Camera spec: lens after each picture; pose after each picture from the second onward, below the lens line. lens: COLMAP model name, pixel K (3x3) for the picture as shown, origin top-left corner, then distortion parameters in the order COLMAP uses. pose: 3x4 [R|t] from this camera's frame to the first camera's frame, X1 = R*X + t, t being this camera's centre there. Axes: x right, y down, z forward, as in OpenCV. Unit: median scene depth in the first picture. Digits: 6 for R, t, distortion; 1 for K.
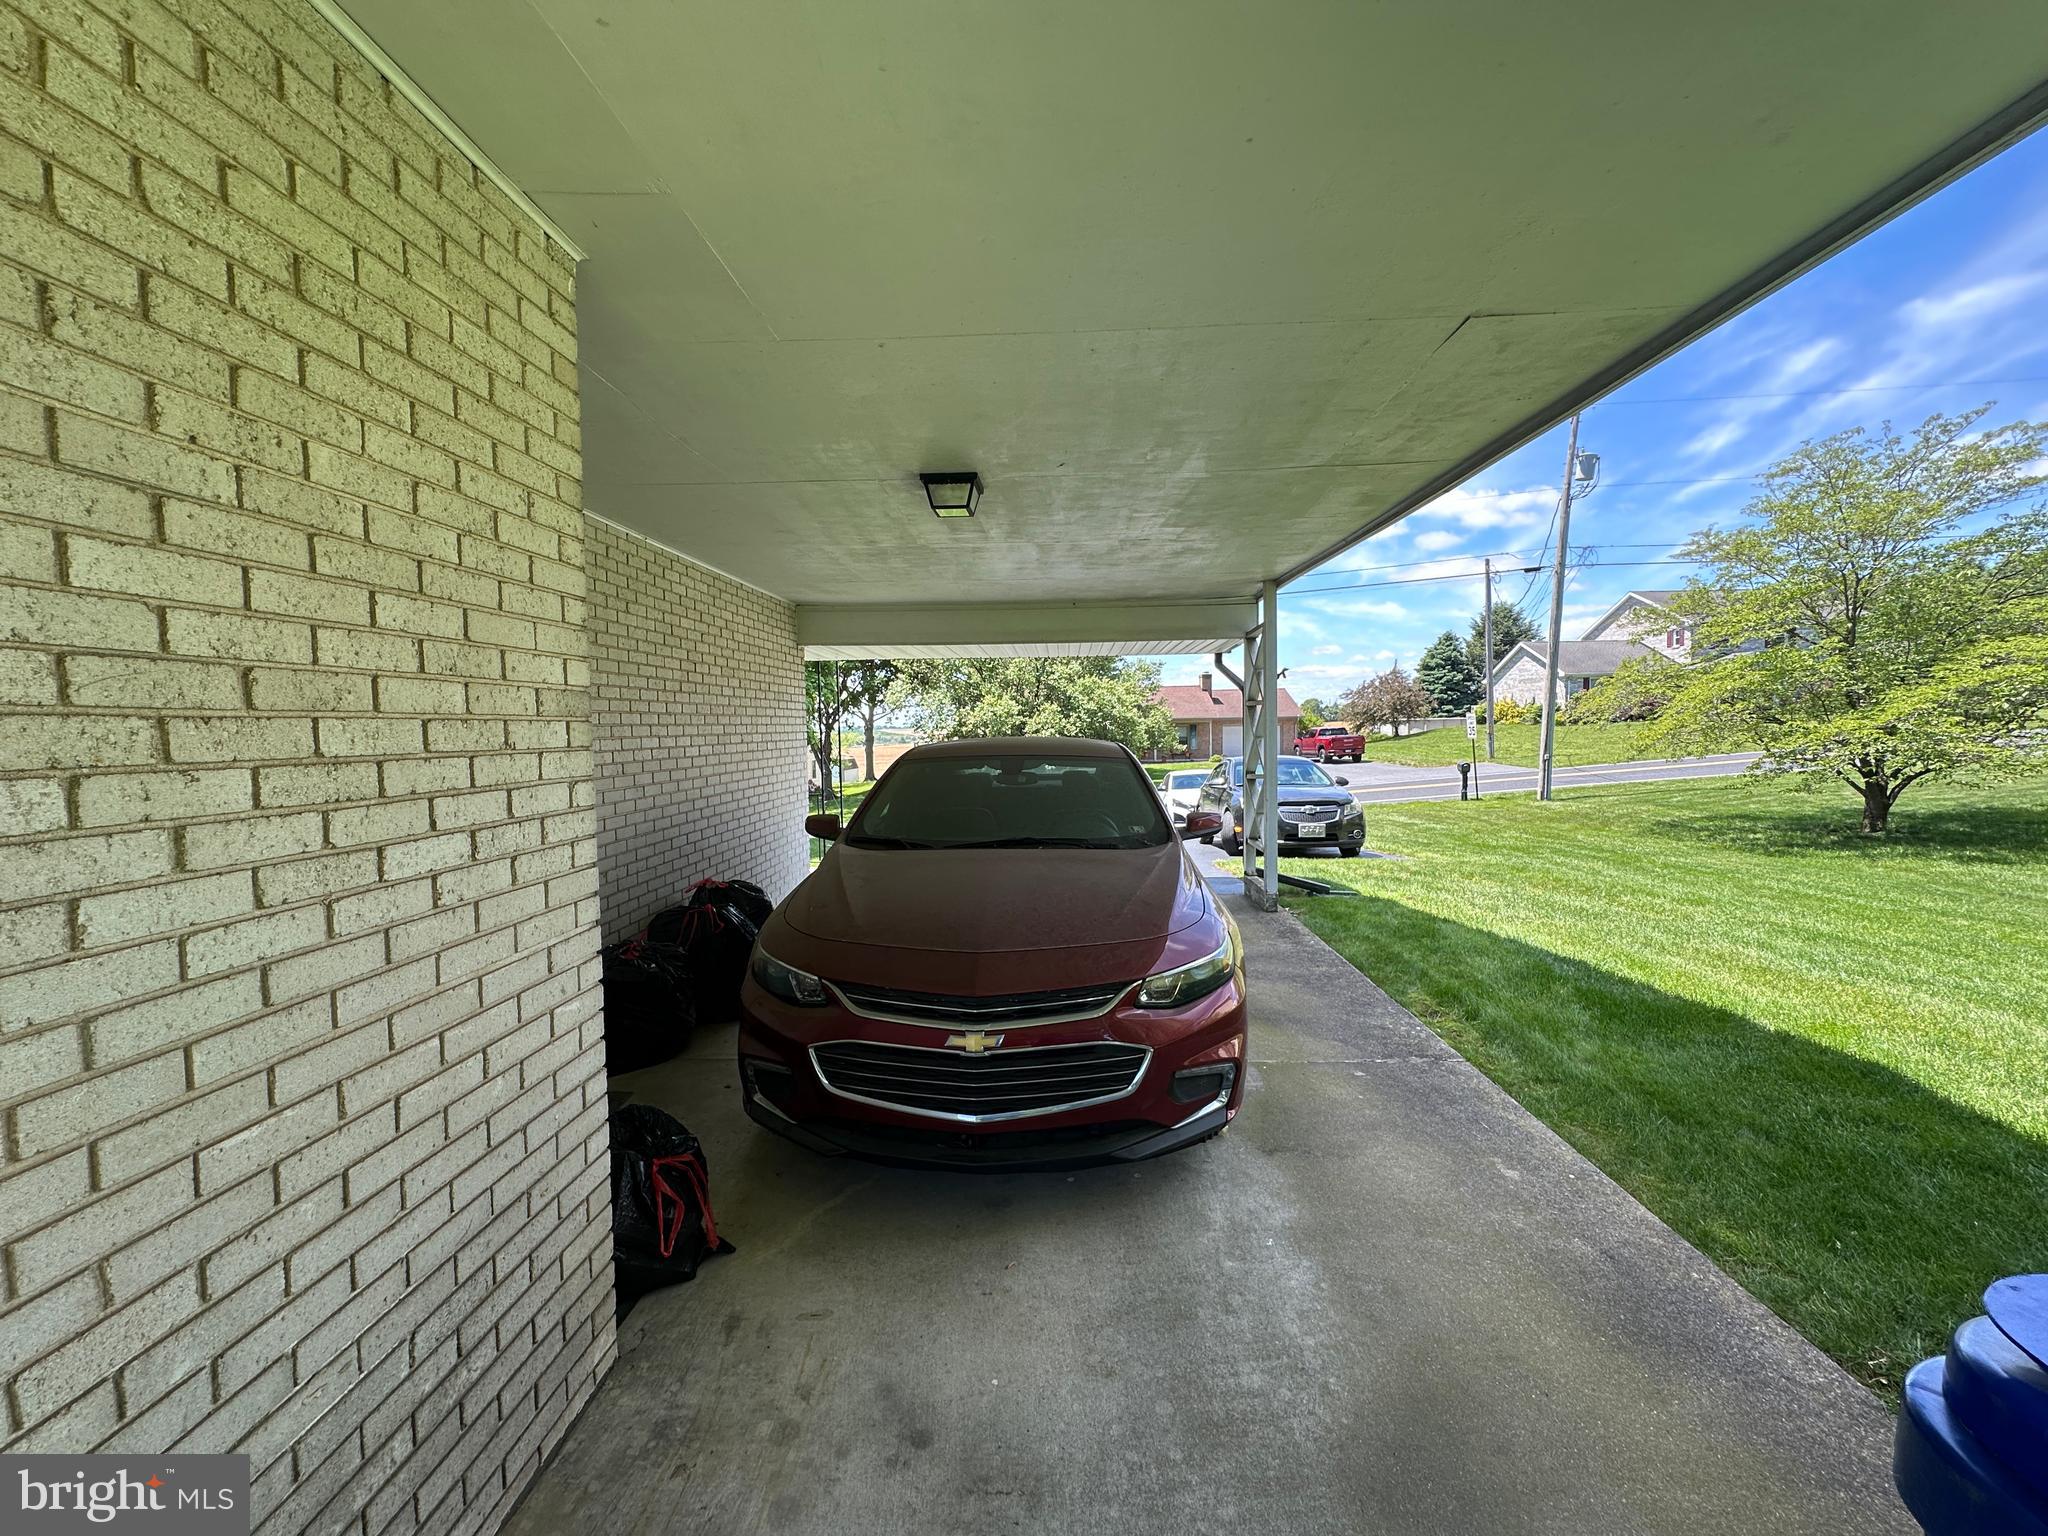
lens RADIAL K [[815.0, 0, 1060.0], [0, 815.0, 767.6], [0, 0, 1]] dist [-0.003677, 0.000200]
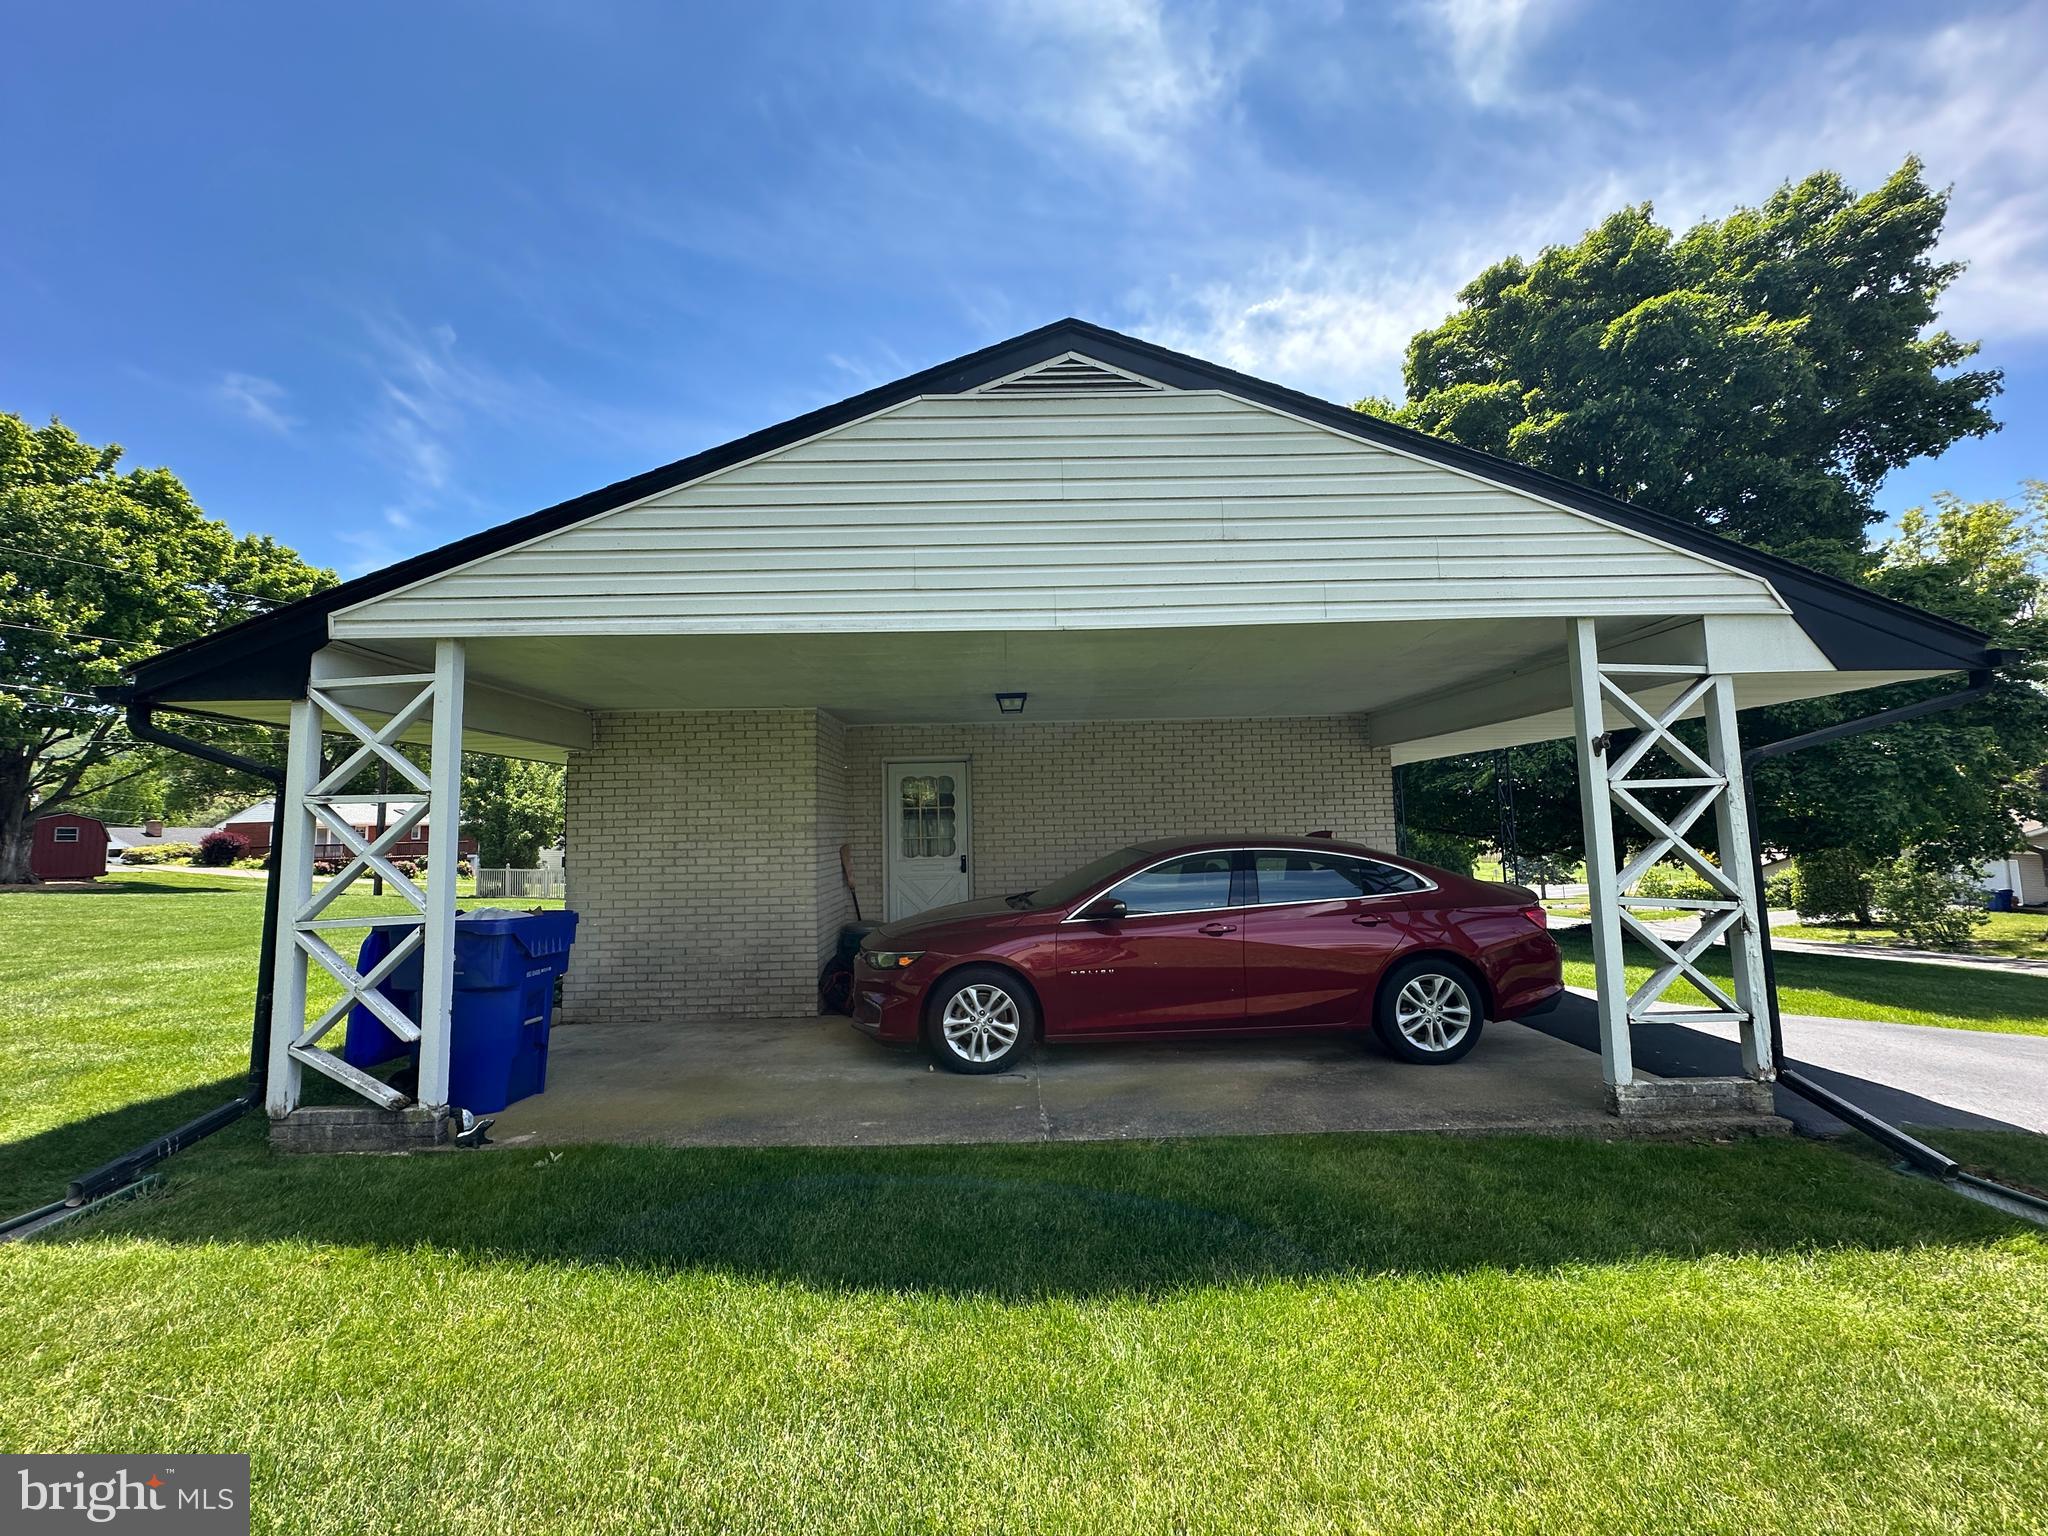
lens RADIAL K [[815.0, 0, 997.9], [0, 815.0, 768.7], [0, 0, 1]] dist [-0.003677, 0.000200]
pose [[0.034014, -0.055480, -0.997880, 3.445176], [-0.030307, 0.997942, -0.056516, -0.171408], [0.998962, 0.032165, 0.032263, 1.866042]]
